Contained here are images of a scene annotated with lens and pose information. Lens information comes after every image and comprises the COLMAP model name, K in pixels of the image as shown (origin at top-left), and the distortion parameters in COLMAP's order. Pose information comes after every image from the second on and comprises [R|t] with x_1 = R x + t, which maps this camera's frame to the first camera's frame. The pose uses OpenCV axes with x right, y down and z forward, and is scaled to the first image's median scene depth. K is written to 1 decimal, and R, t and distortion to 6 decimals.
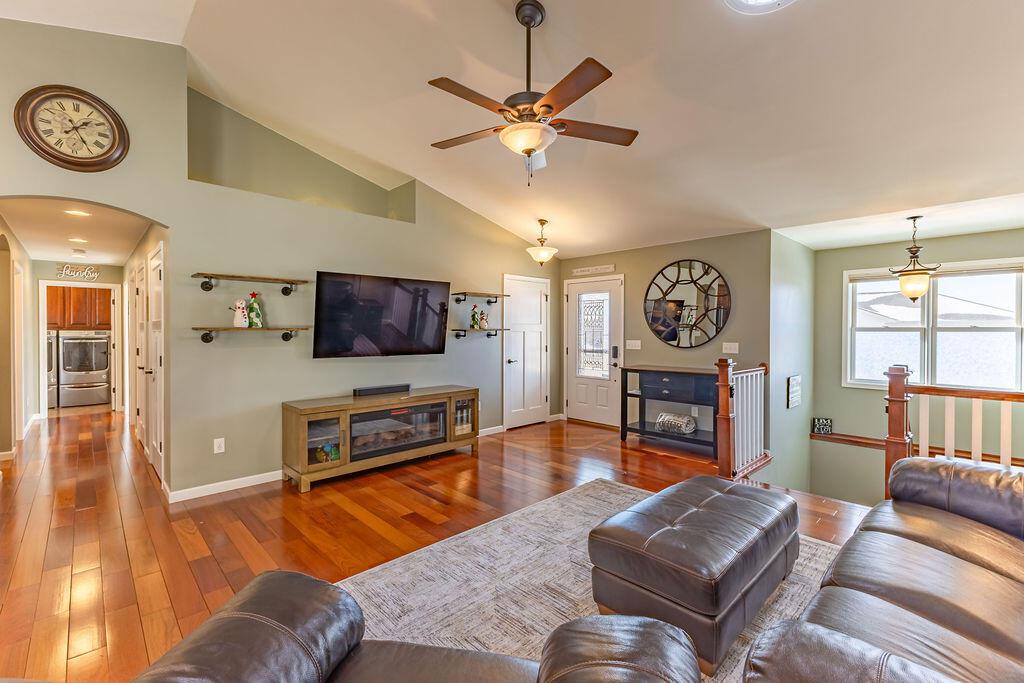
lens RADIAL K [[449.8, 0, 515.2], [0, 449.8, 343.8], [0, 0, 1]] dist [0.009629, -0.003371]
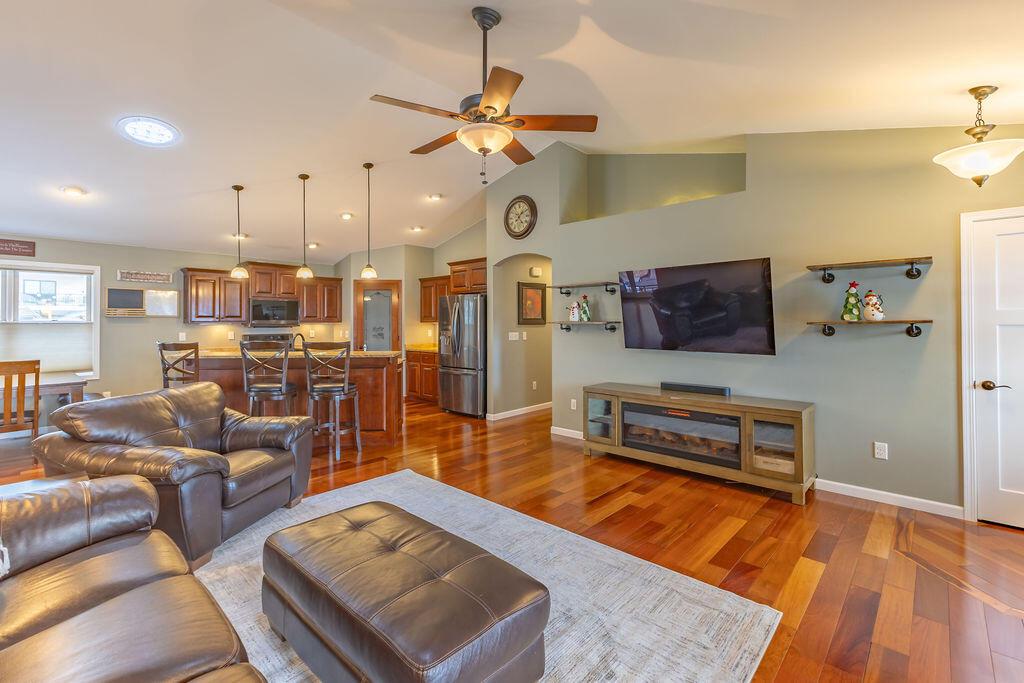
lens RADIAL K [[449.8, 0, 518.1], [0, 449.8, 326.3], [0, 0, 1]] dist [0.009629, -0.003371]
pose [[0.057656, 0.005916, -0.998319, 0.591479], [-0.028653, 0.999580, 0.004268, -0.017388], [0.997925, 0.028358, 0.057801, 0.582495]]
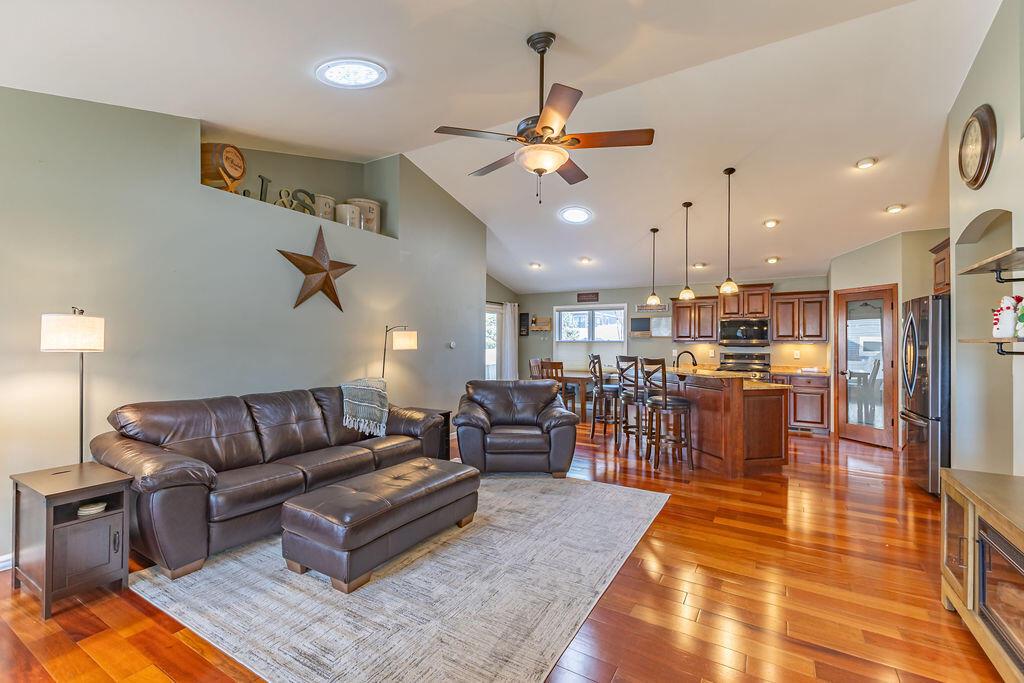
lens RADIAL K [[449.8, 0, 510.1], [0, 449.8, 340.1], [0, 0, 1]] dist [0.009629, -0.003371]
pose [[-0.967377, -0.011732, -0.253070, 0.206628], [-0.017585, 0.999627, 0.020879, -0.024794], [0.252731, 0.024648, -0.967223, 1.139229]]
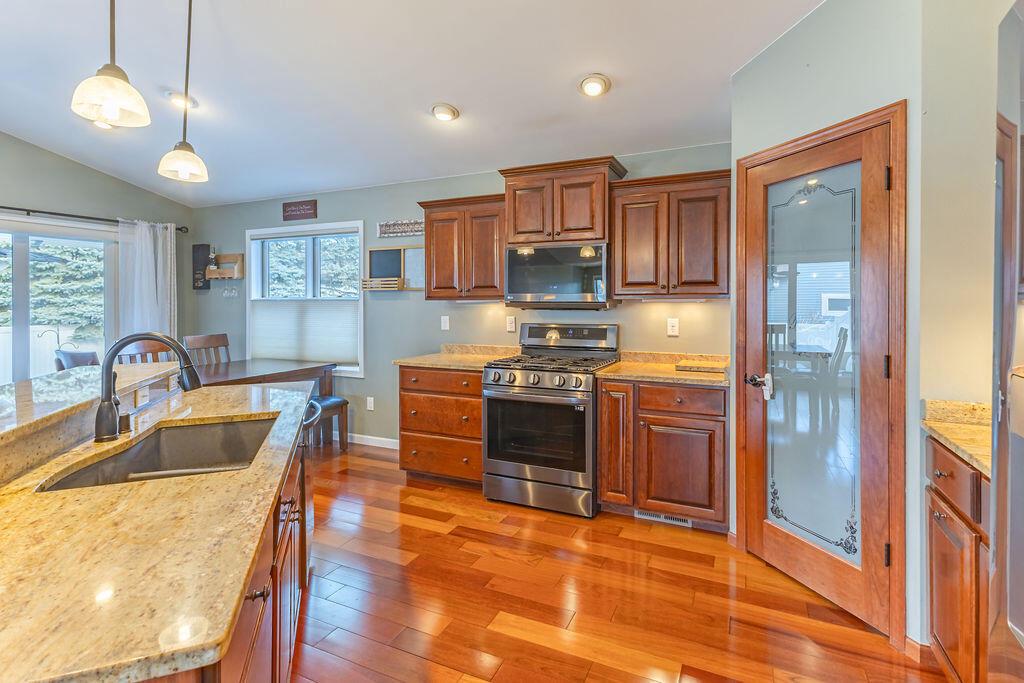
lens RADIAL K [[490.8, 0, 516.5], [0, 490.8, 307.3], [0, 0, 1]] dist [0.025313, -0.003040]
pose [[-0.937558, -0.000435, -0.347830, -0.641260], [-0.014248, 0.999208, 0.037157, -0.013652], [0.347538, 0.039792, -0.936821, 0.517121]]
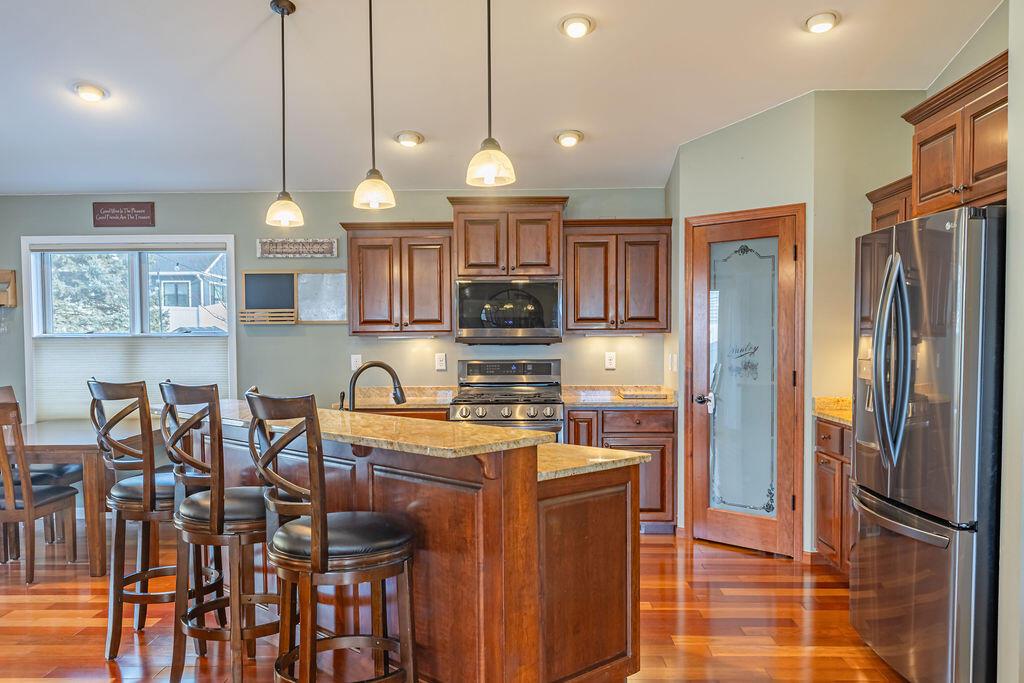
lens RADIAL K [[861.9, 0, 510.6], [0, 861.9, 378.1], [0, 0, 1]] dist [0.027481, -0.002145]
pose [[-0.721700, 0.033987, -0.691371, -0.084659], [-0.016705, 0.997648, 0.066481, -0.019207], [0.692004, 0.059528, -0.719435, 0.764911]]
